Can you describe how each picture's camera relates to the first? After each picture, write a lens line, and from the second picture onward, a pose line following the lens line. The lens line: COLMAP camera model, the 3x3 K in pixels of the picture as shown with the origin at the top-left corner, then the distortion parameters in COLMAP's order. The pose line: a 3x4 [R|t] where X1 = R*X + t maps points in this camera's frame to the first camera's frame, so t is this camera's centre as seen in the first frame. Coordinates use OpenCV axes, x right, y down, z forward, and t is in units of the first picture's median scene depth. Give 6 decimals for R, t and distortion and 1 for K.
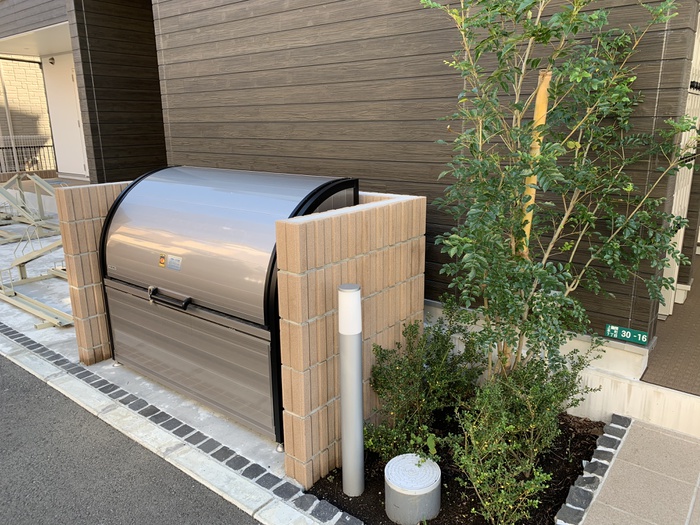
lens RADIAL K [[533.2, 0, 354.0], [0, 533.2, 264.6], [0, 0, 1]] dist [0.014298, 0.004818]
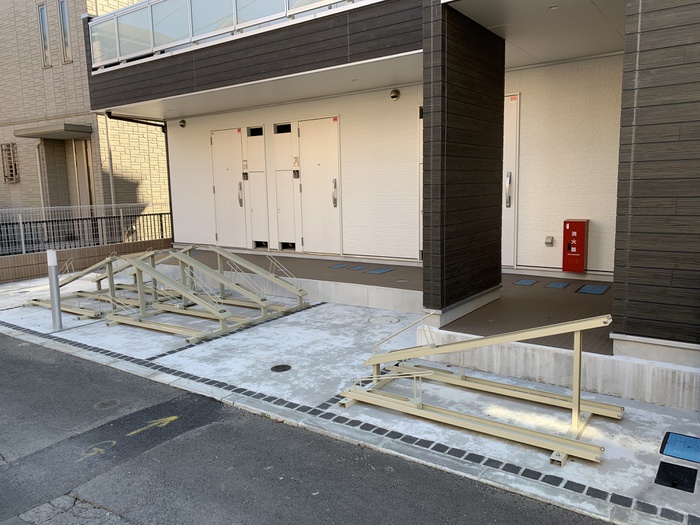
lens RADIAL K [[533.2, 0, 343.6], [0, 533.2, 264.0], [0, 0, 1]] dist [0.014298, 0.004818]
pose [[0.998571, -0.023517, 0.047980, -0.314260], [0.028896, 0.992982, -0.114680, -0.024845], [-0.044947, 0.115902, 0.992243, 0.098722]]
